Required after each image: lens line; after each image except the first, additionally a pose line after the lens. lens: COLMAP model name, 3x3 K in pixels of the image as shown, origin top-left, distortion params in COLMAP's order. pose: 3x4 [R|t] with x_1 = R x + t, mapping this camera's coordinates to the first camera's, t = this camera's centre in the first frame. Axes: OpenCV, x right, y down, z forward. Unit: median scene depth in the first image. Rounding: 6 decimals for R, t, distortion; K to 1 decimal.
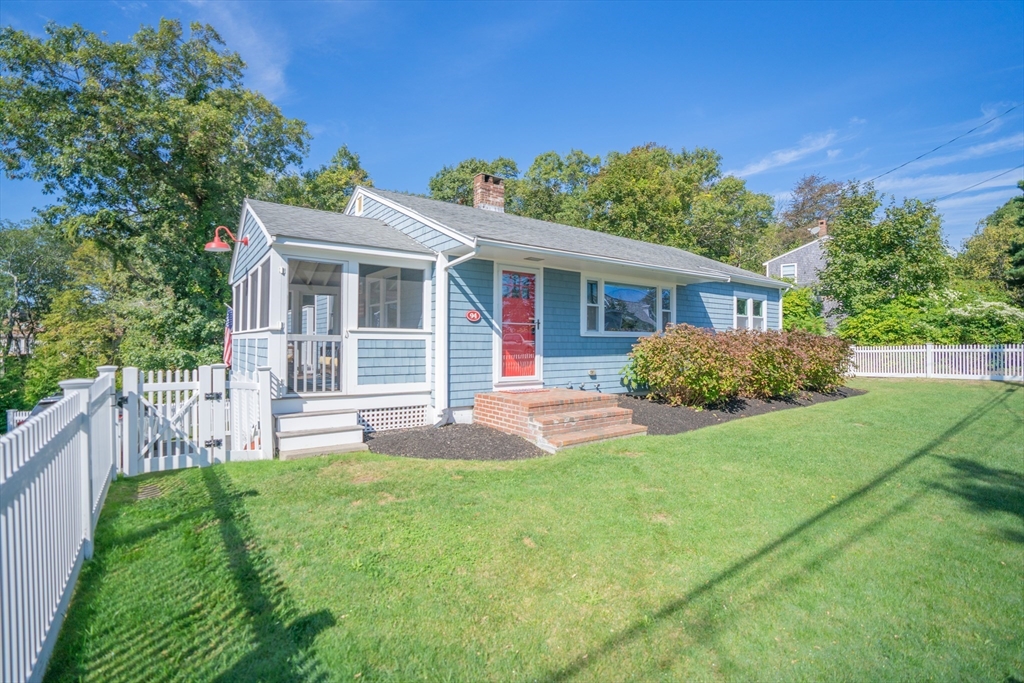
lens RADIAL K [[476.2, 0, 506.6], [0, 476.2, 338.5], [0, 0, 1]] dist [-0.052426, 0.018961]
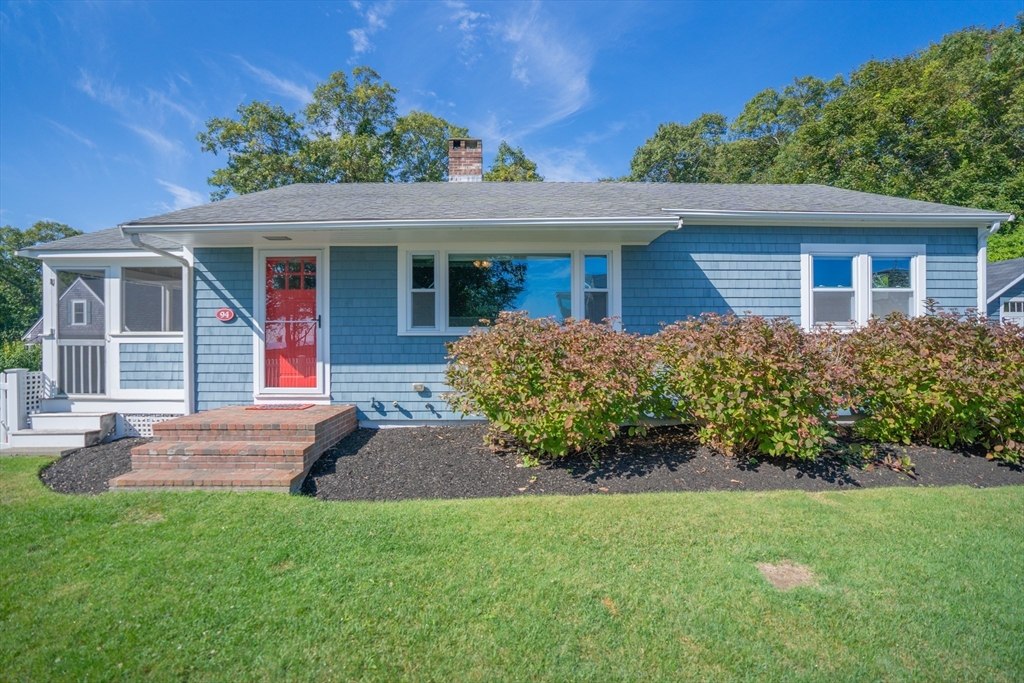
lens RADIAL K [[476.2, 0, 513.5], [0, 476.2, 343.5], [0, 0, 1]] dist [-0.052426, 0.018961]
pose [[0.817688, -0.002579, -0.575656, 0.808495], [0.013521, 0.999800, 0.014726, -0.001329], [0.575503, -0.019825, 0.817559, 0.589275]]
